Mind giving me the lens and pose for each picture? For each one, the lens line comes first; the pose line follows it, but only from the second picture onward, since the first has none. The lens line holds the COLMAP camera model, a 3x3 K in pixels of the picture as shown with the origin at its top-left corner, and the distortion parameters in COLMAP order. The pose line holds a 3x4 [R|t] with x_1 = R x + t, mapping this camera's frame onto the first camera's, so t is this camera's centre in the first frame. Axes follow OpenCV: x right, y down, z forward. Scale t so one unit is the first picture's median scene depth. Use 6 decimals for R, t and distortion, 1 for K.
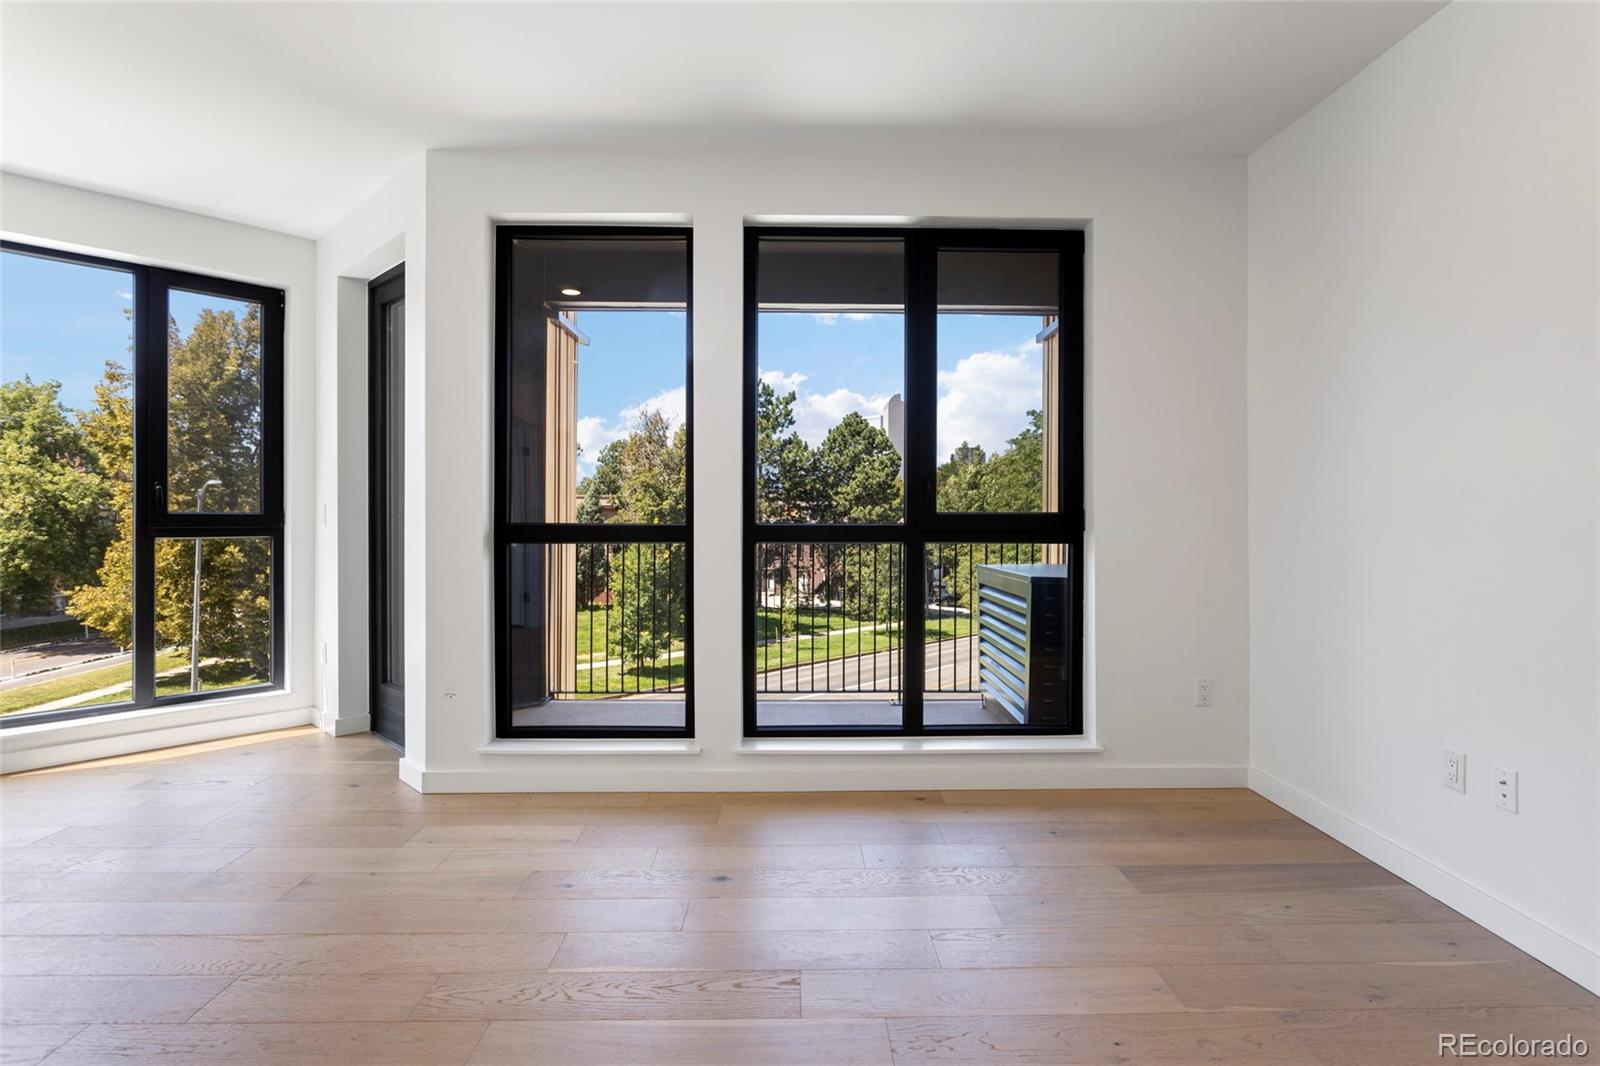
lens RADIAL K [[796.7, 0, 802.2], [0, 796.7, 517.5], [0, 0, 1]] dist [-0.014714, 0.003415]
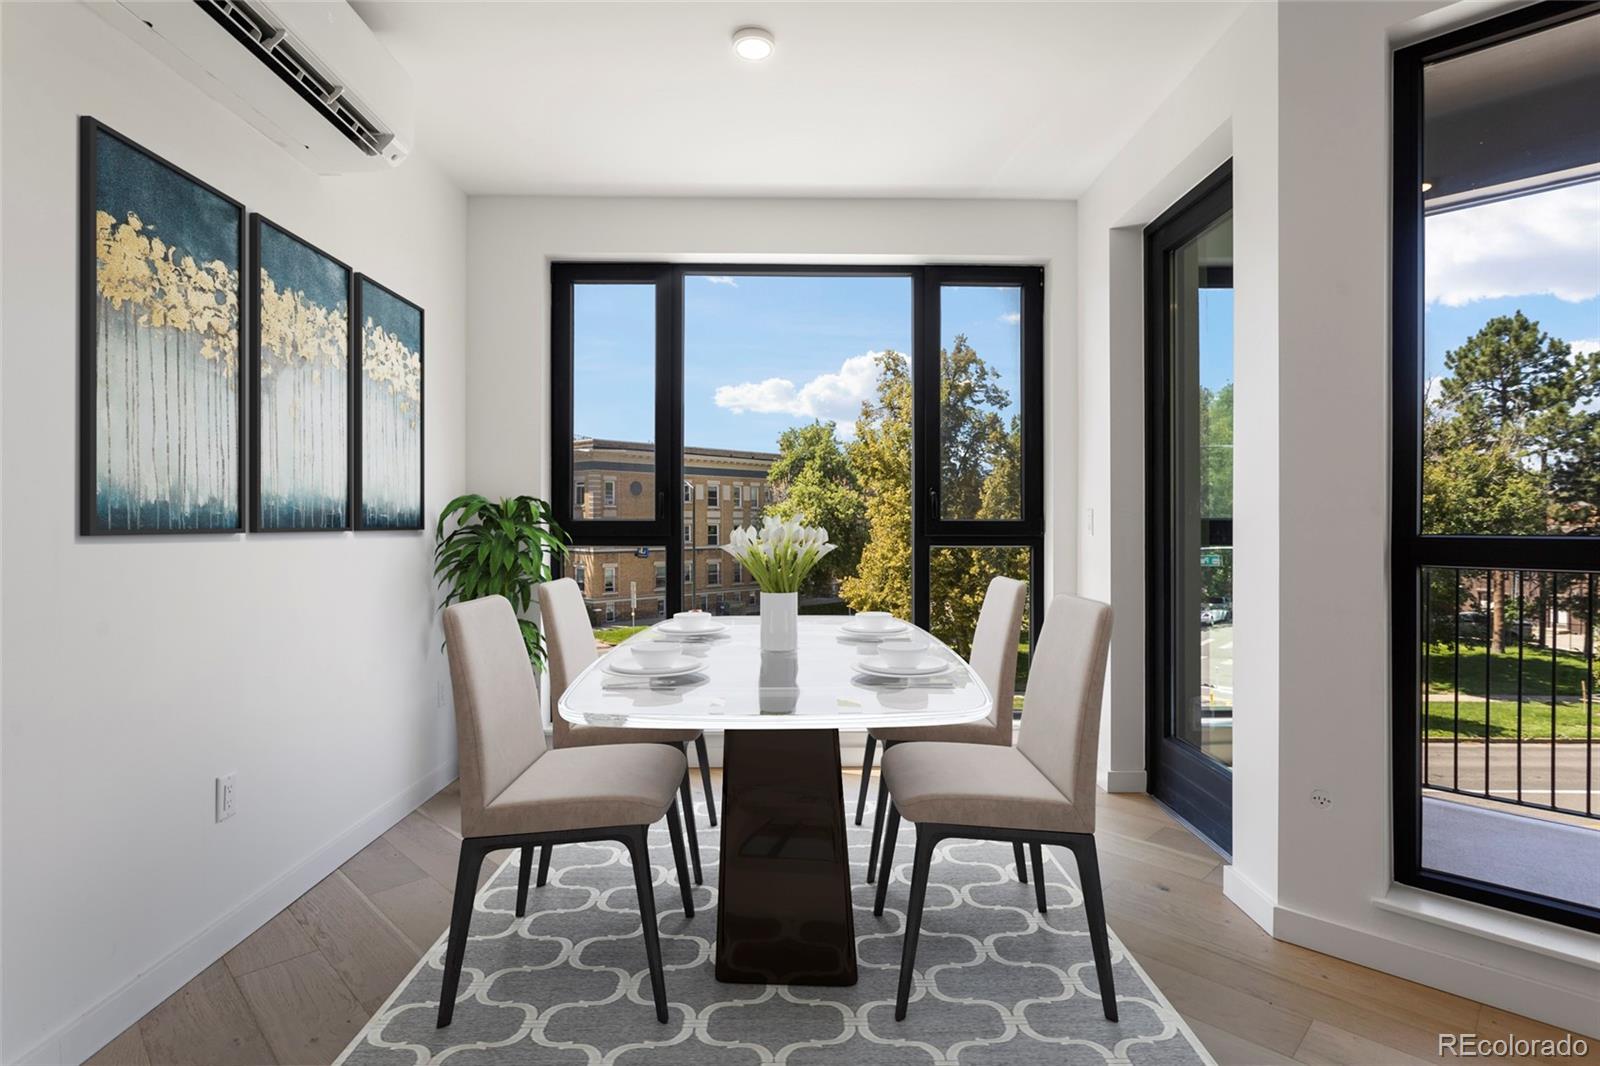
lens RADIAL K [[796.7, 0, 804.3], [0, 796.7, 521.9], [0, 0, 1]] dist [-0.014714, 0.003415]
pose [[0.702522, -0.002091, -0.711659, -0.189693], [-0.000086, 0.999995, -0.003024, -0.000360], [0.711662, 0.002186, 0.702519, 0.168396]]
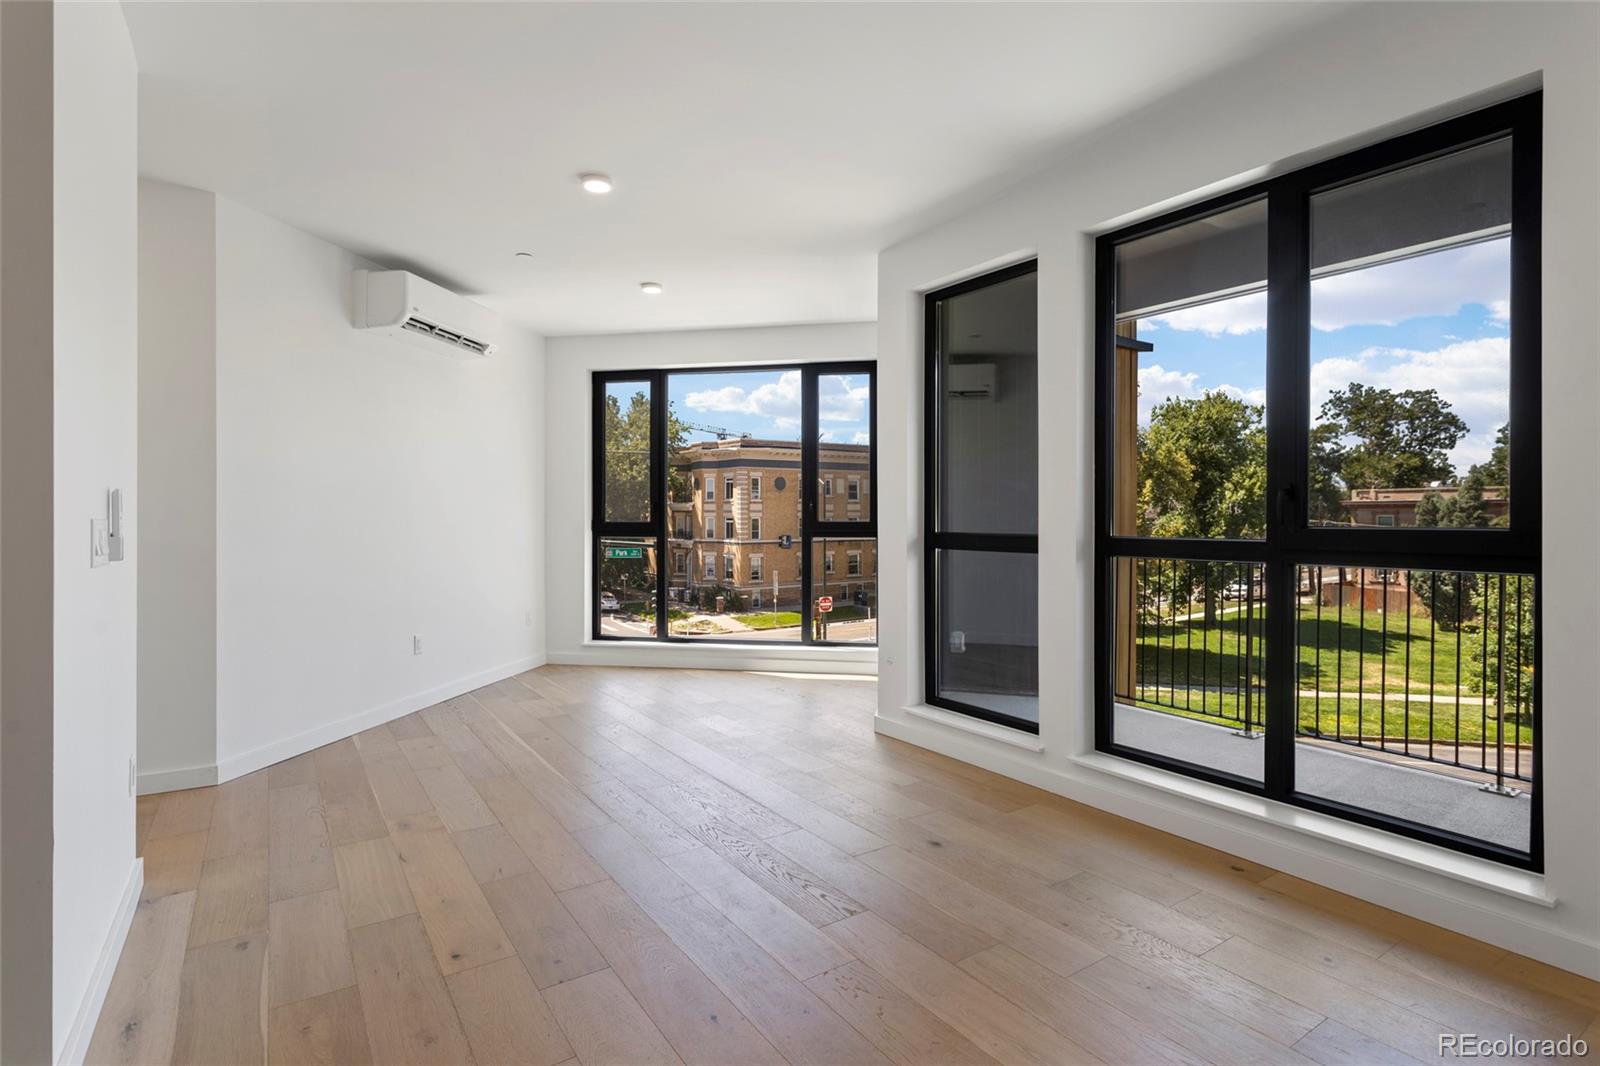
lens RADIAL K [[796.7, 0, 800.2], [0, 796.7, 517.2], [0, 0, 1]] dist [-0.014714, 0.003415]
pose [[0.543848, -0.000586, -0.839184, 0.390498], [0.003005, 0.999995, 0.001249, -0.012671], [0.839179, -0.003201, 0.543846, 0.103756]]
